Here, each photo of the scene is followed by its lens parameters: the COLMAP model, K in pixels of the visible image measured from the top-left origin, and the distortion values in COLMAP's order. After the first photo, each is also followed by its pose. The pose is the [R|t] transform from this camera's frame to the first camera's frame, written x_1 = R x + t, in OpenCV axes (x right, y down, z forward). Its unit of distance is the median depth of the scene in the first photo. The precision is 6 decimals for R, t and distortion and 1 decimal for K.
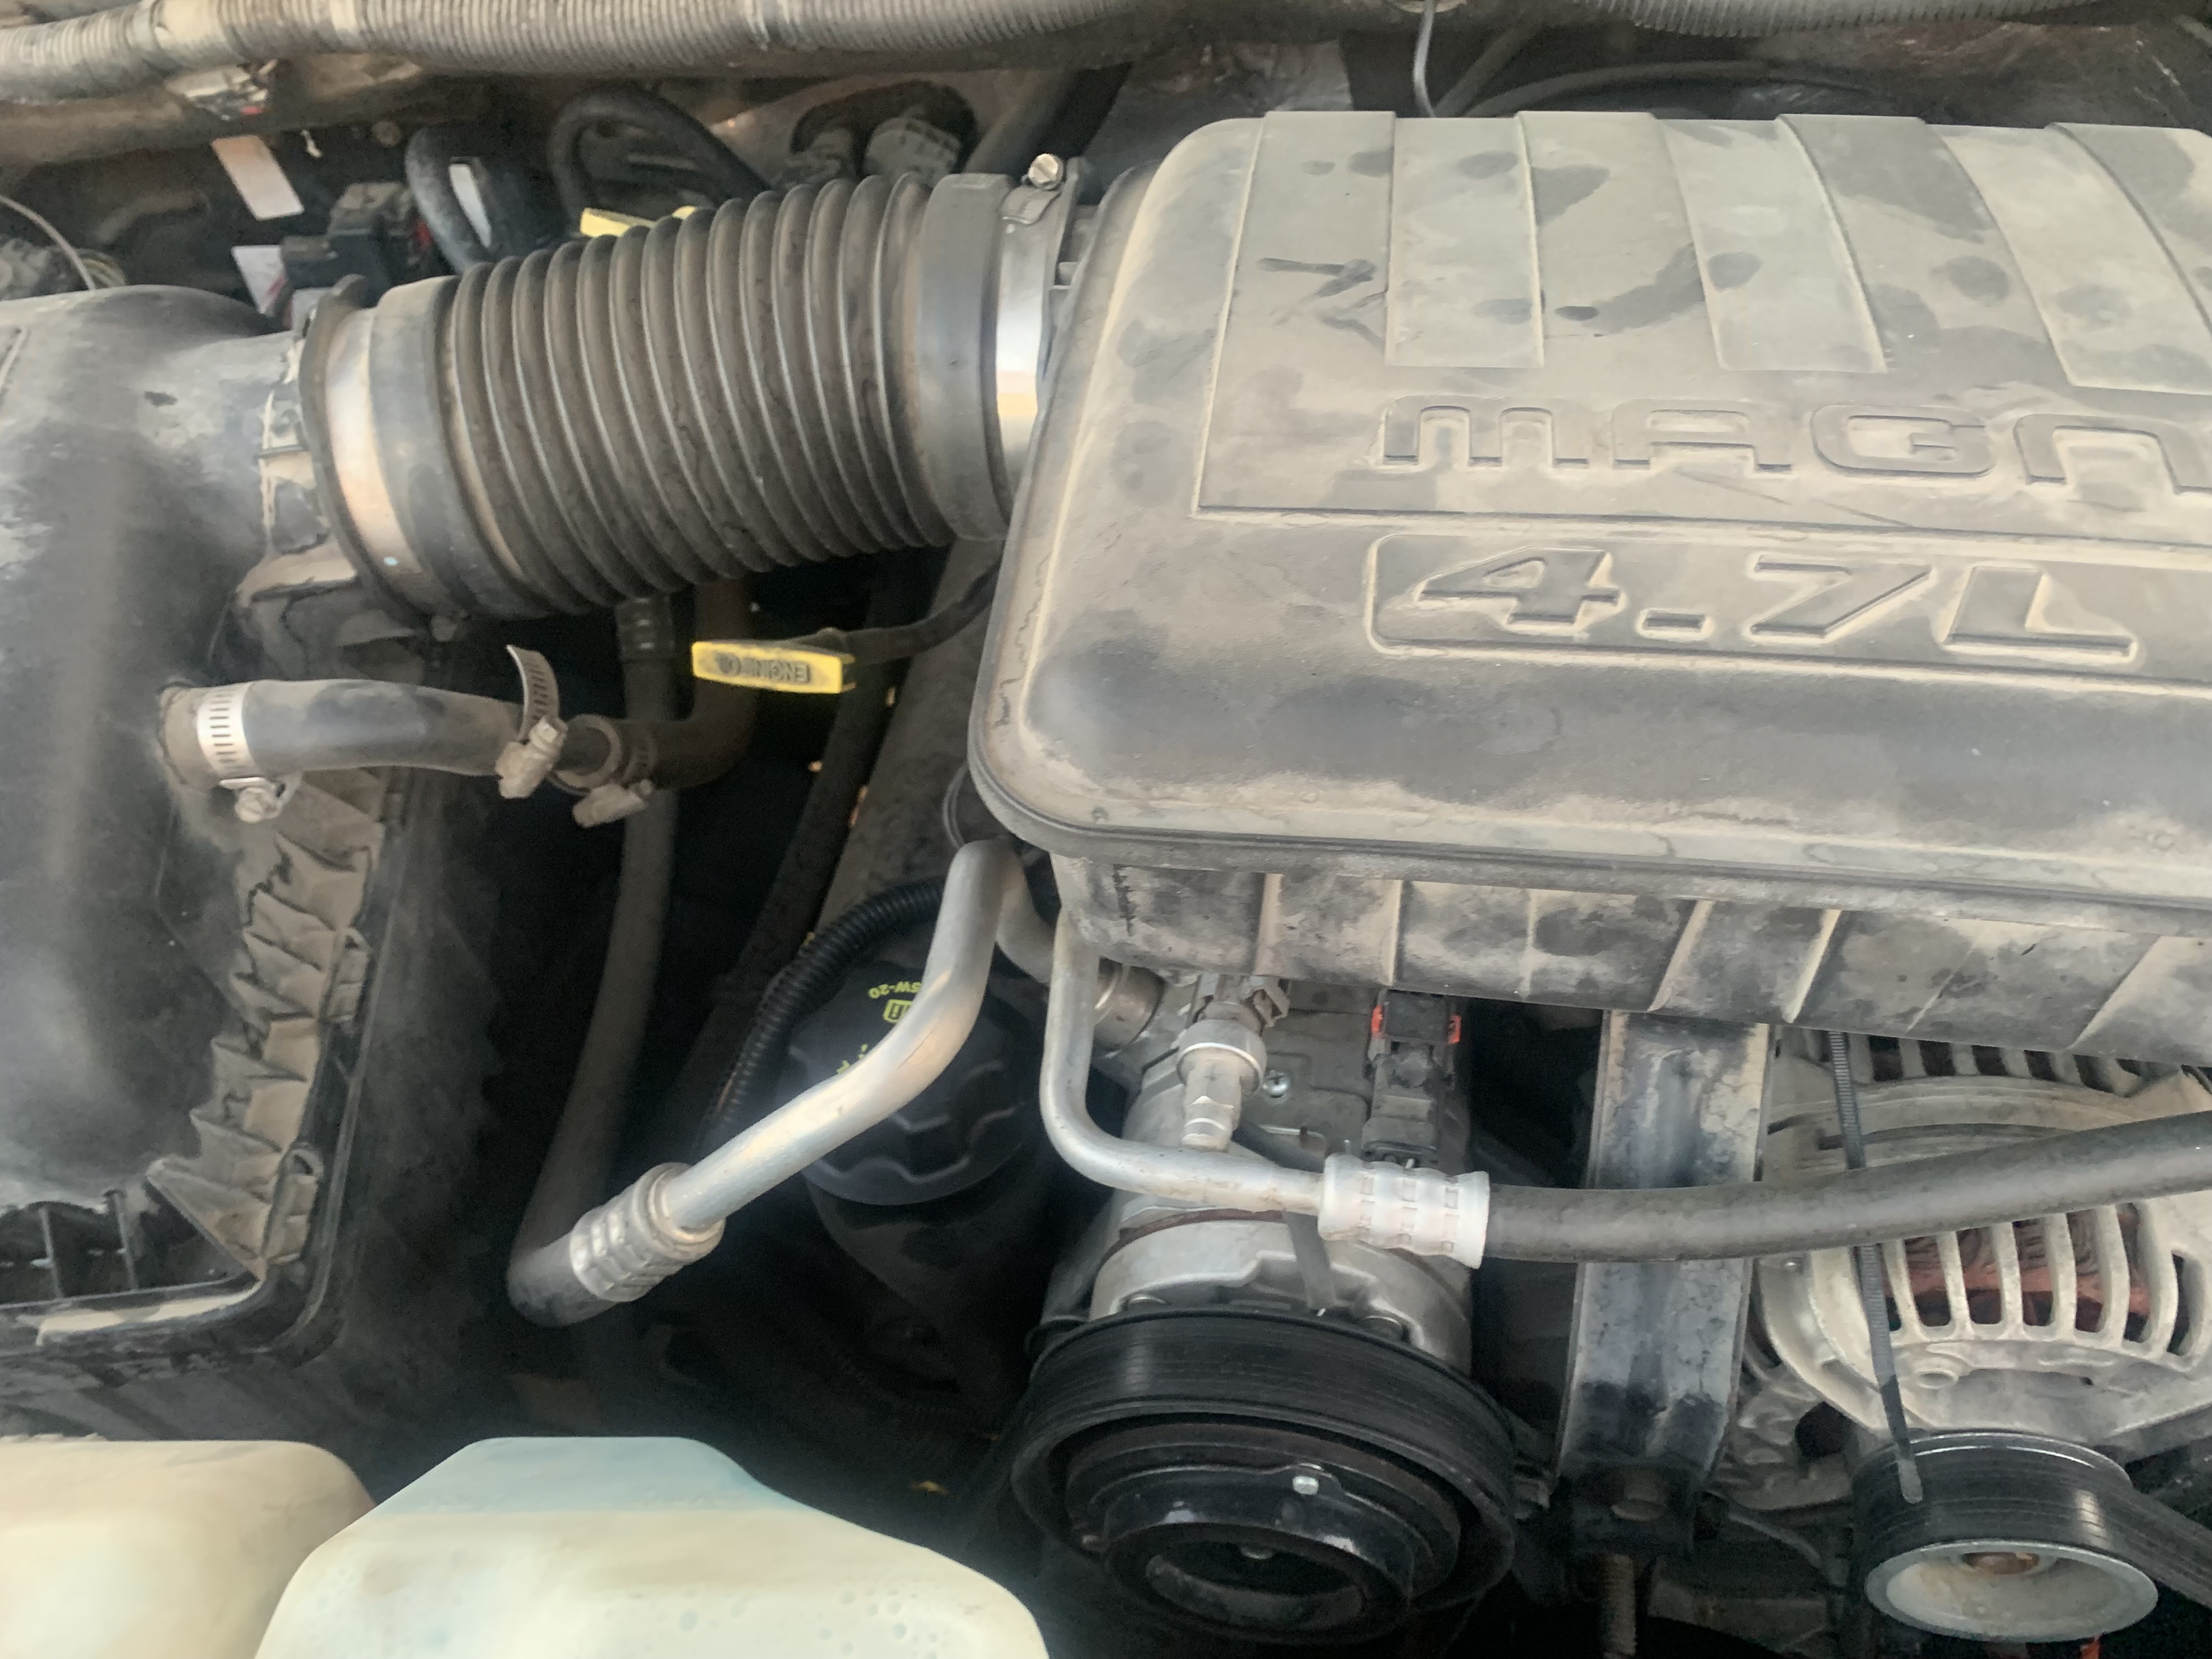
lens RADIAL K [[1700.0, 0, 1060.5], [0, 1700.0, 812.3], [0, 0, 1]] dist [-0.001171, -0.003024]
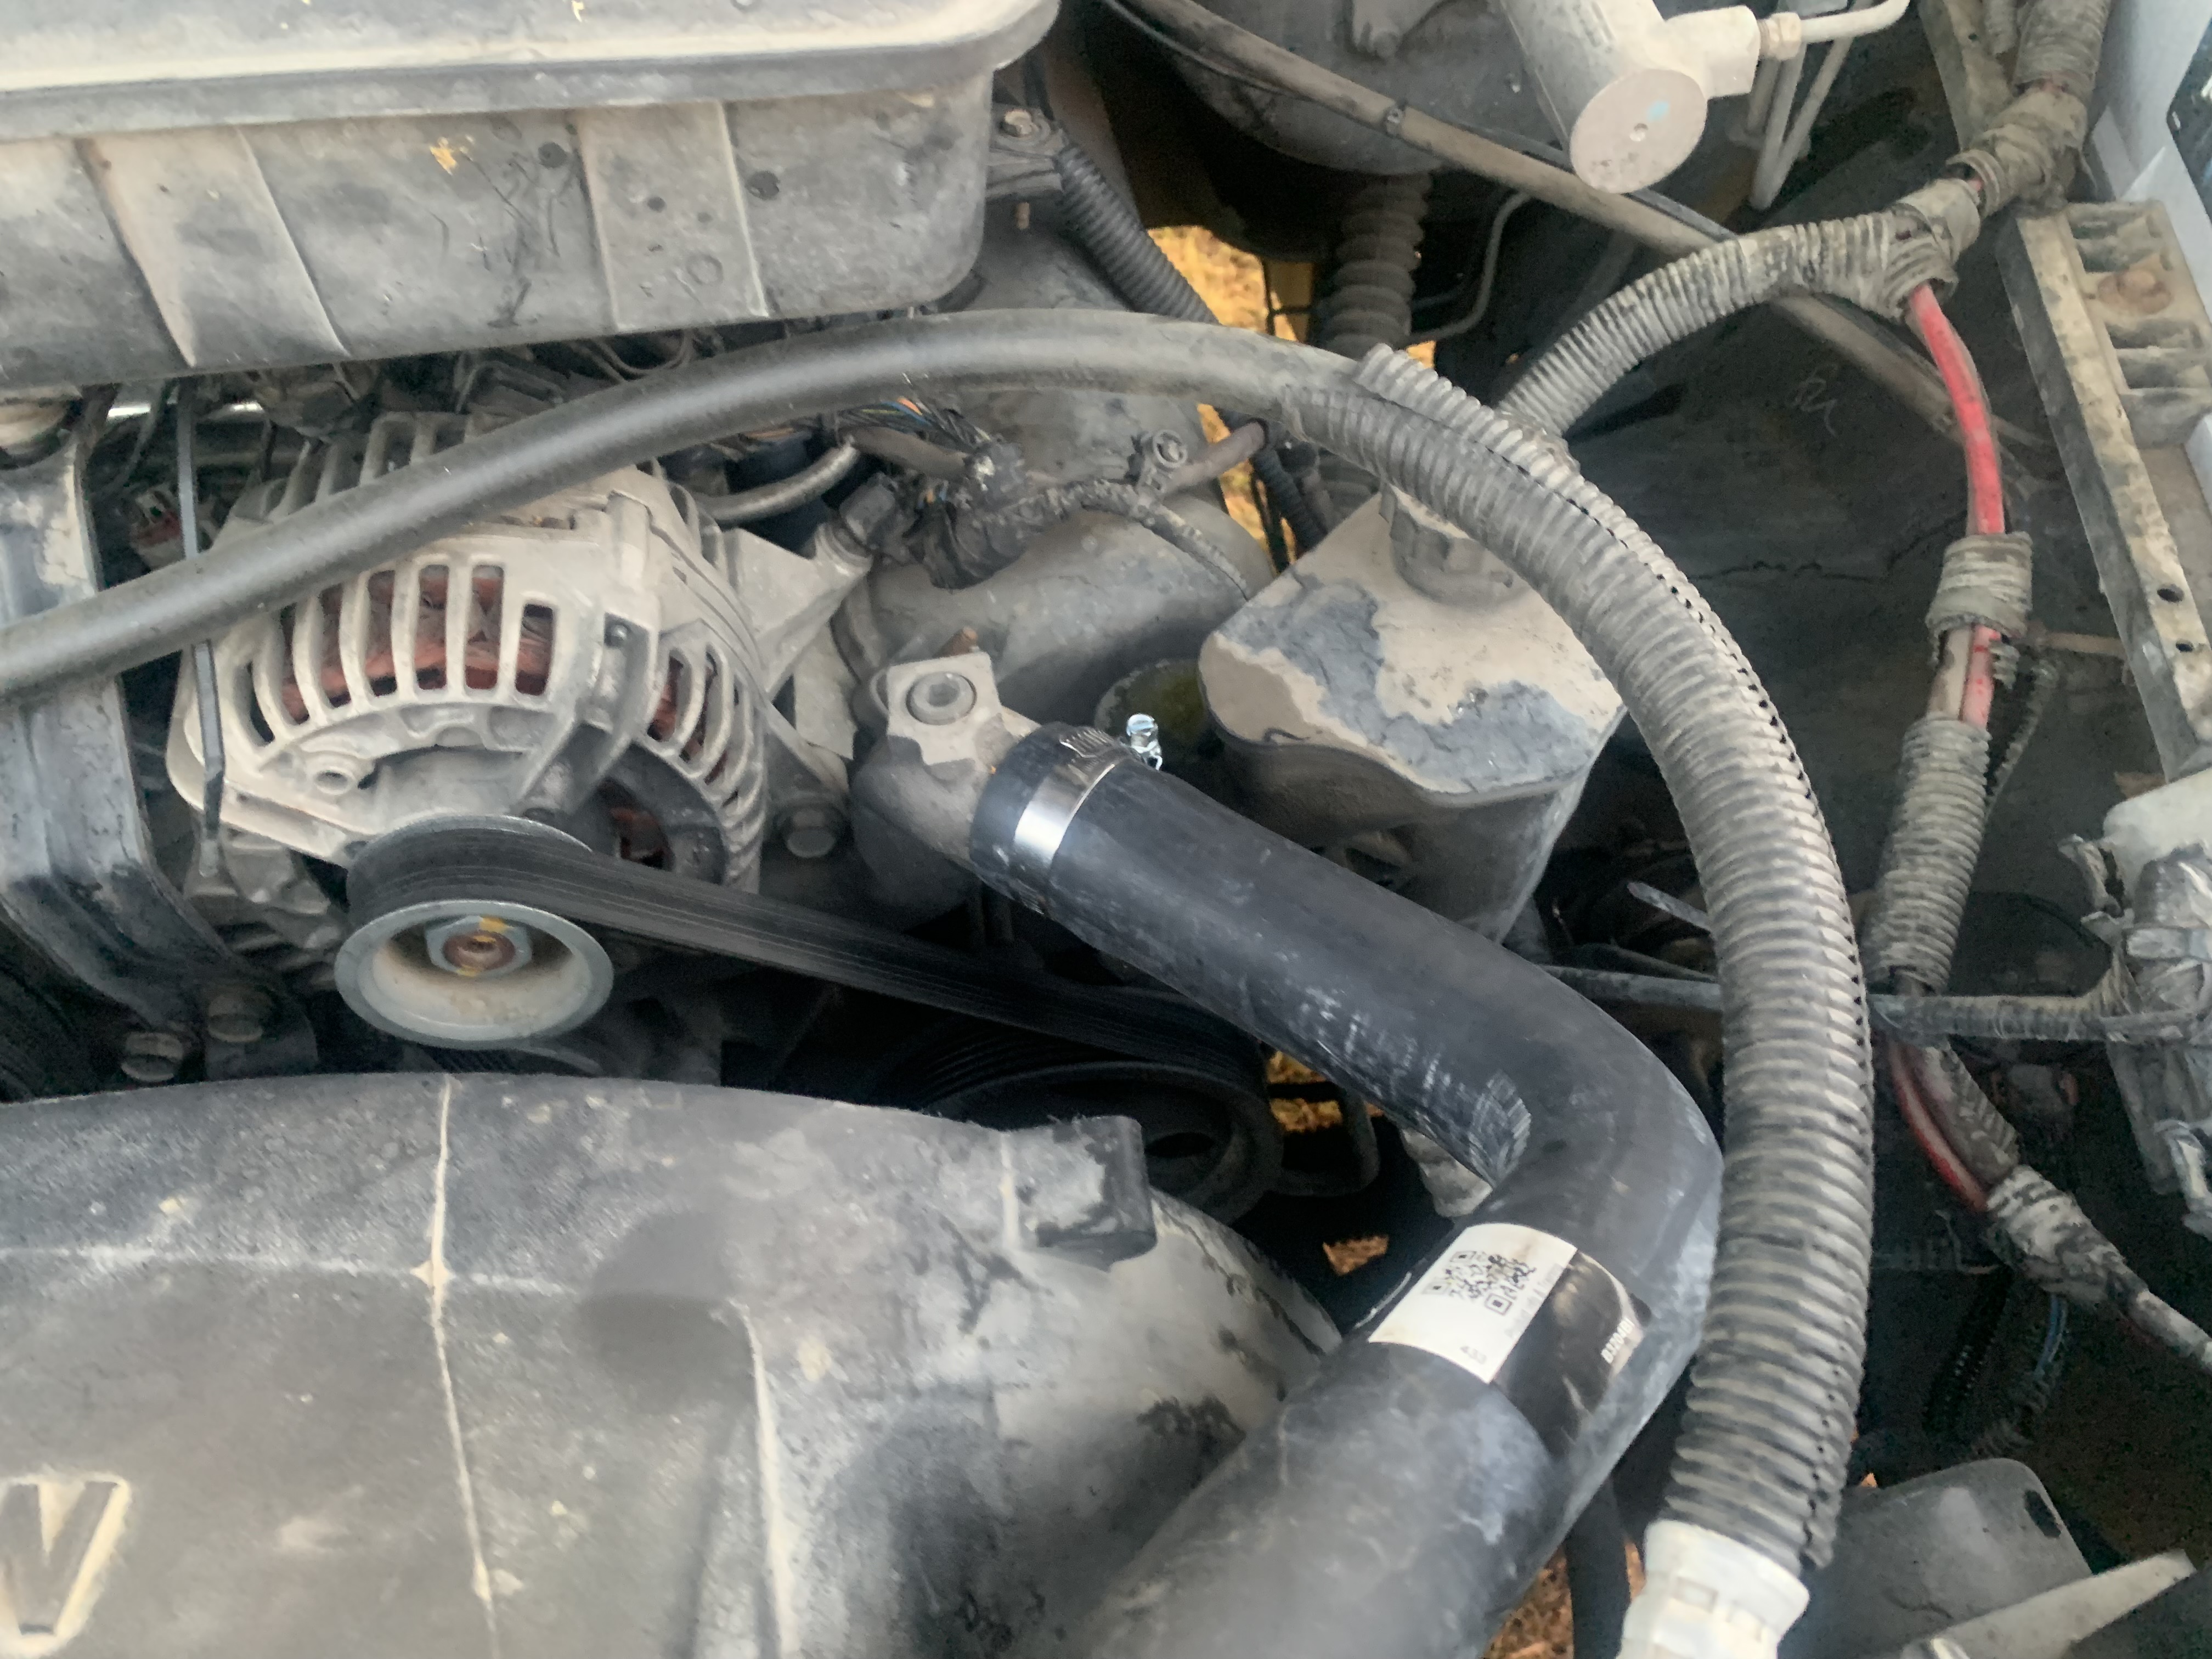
lens RADIAL K [[1679.3, 0, 1106.0], [0, 1679.3, 829.5], [0, 0, 1]] dist [0.061069, -0.086910]
pose [[0.943690, -0.218201, 0.248673, 0.594966], [0.200949, 0.975168, 0.093092, 0.311634], [-0.262811, -0.037880, 0.964103, -0.055989]]
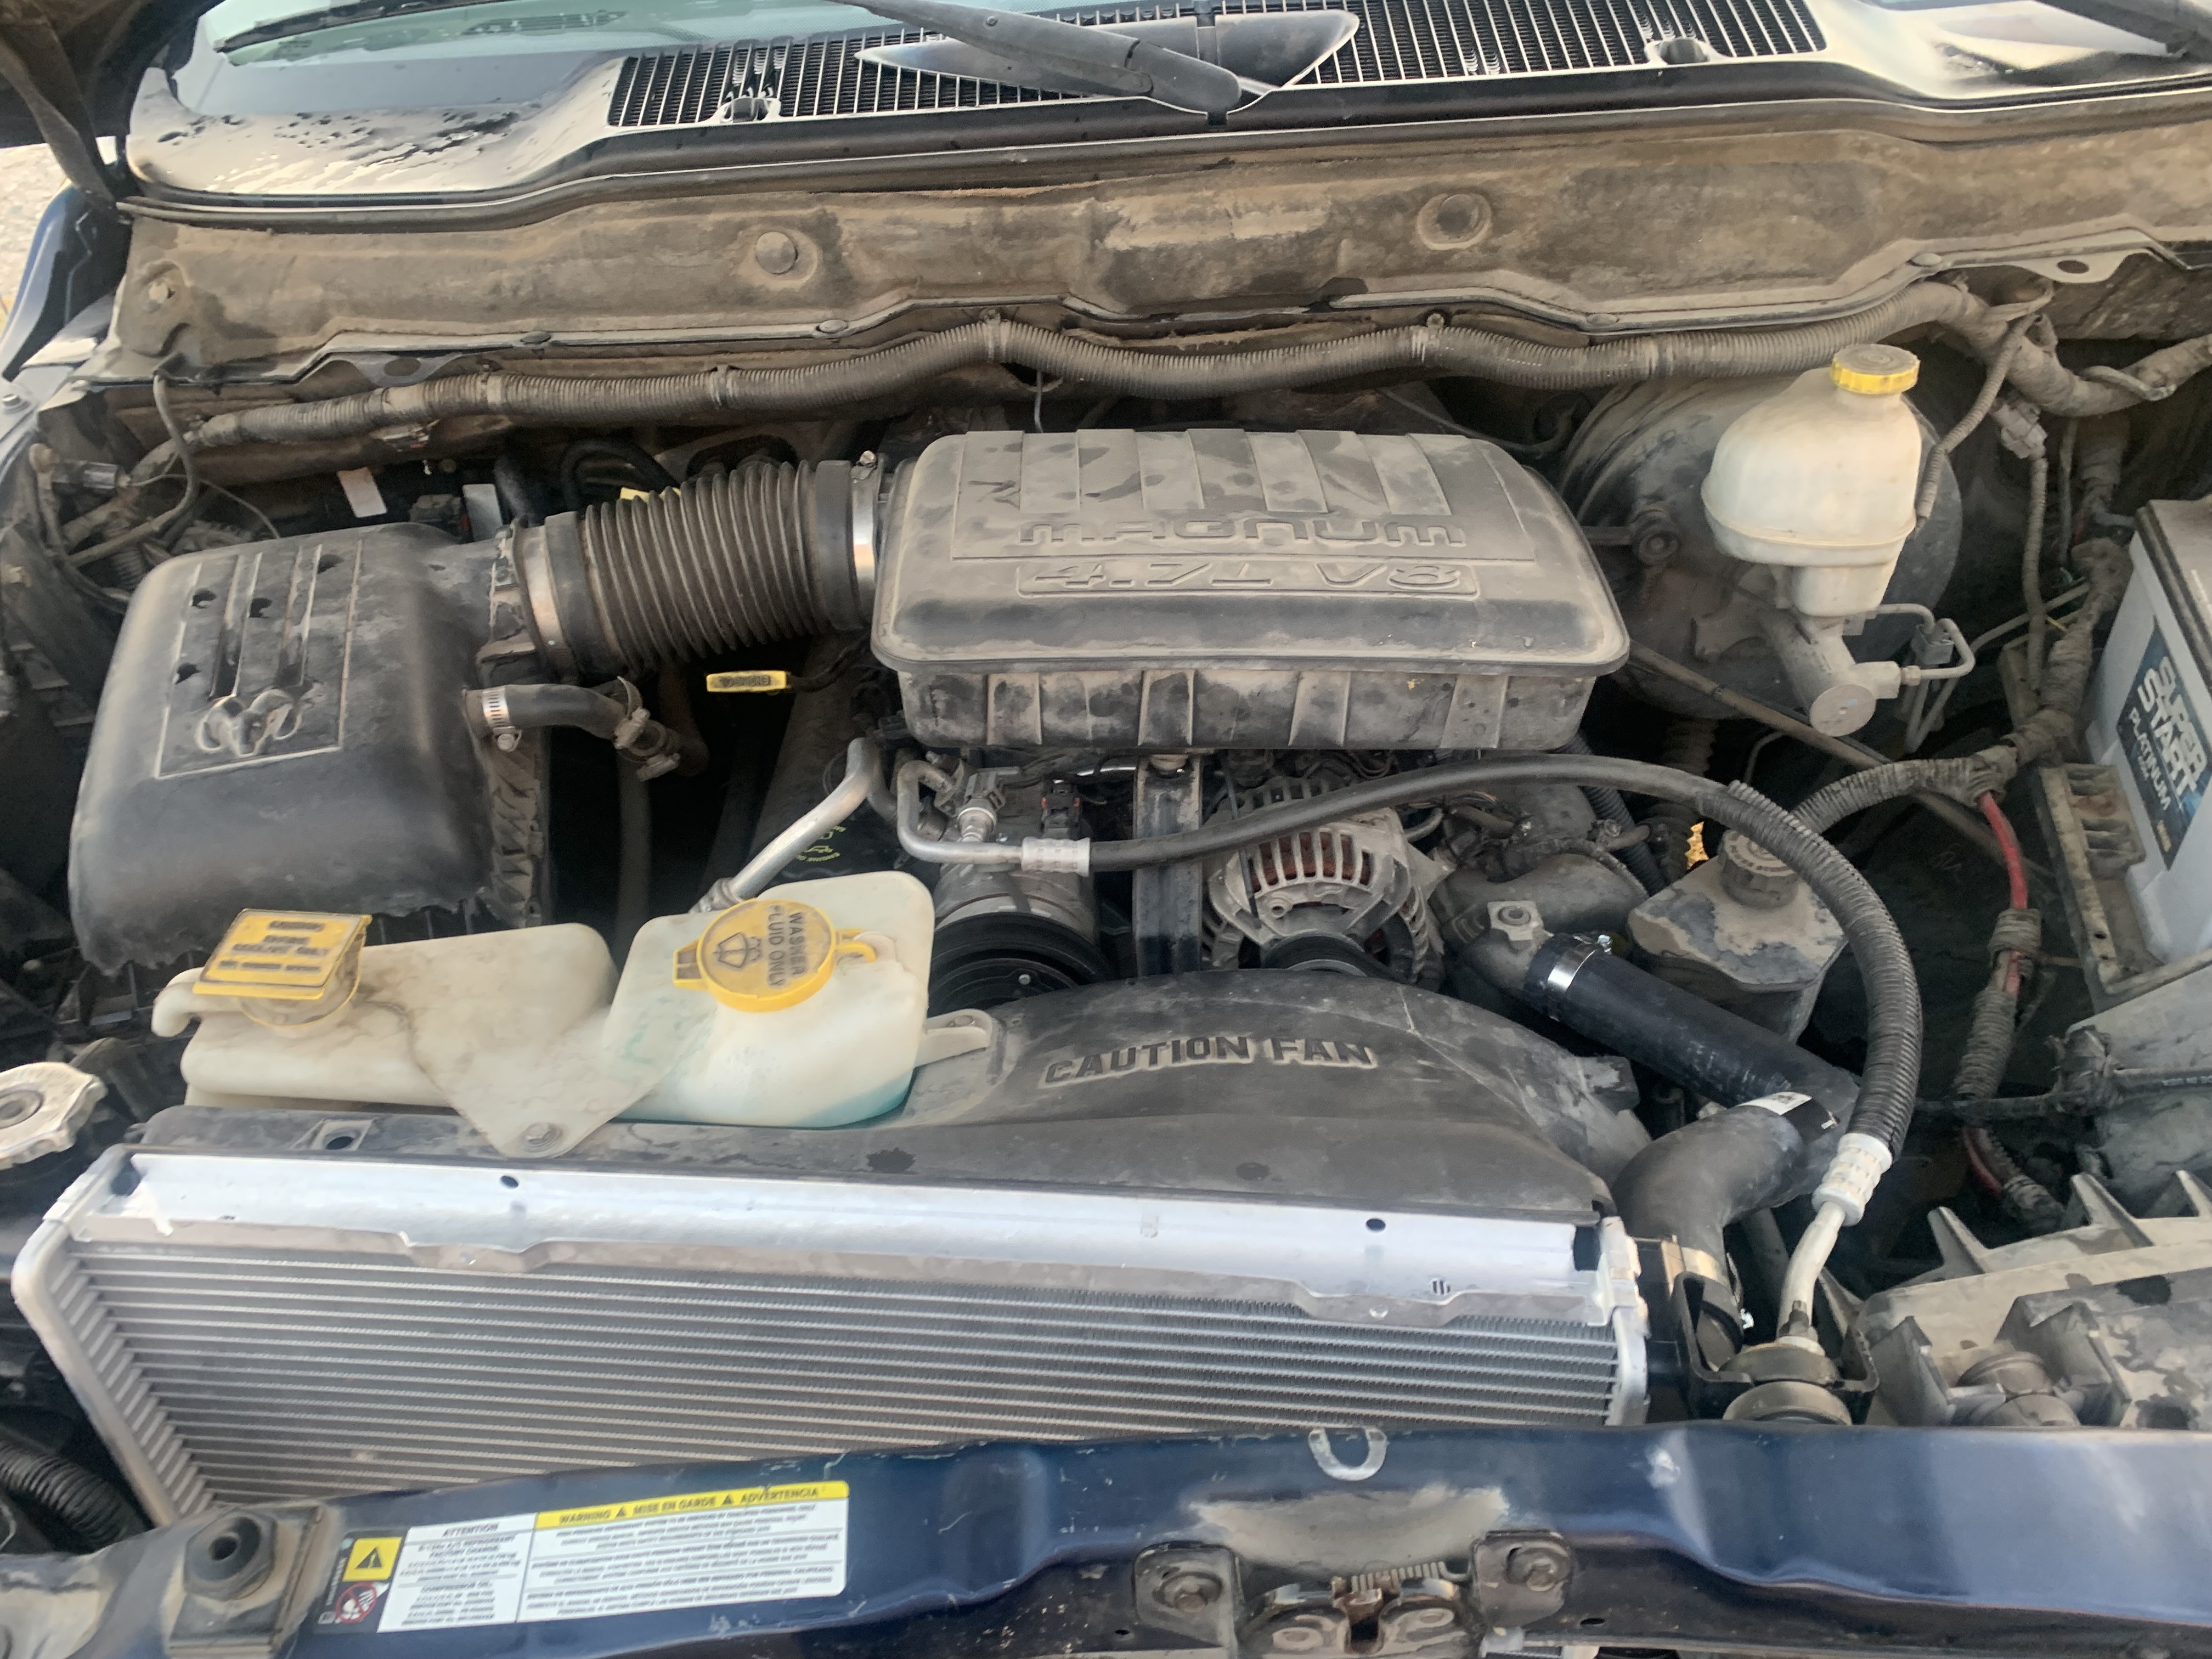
lens RADIAL K [[1700.0, 0, 1060.5], [0, 1700.0, 812.3], [0, 0, 1]] dist [-0.001171, -0.003024]
pose [[0.986107, -0.041475, 0.160847, -0.147356], [0.074965, 0.975225, -0.208124, 0.584219], [-0.148231, 0.217291, 0.964786, -1.131475]]
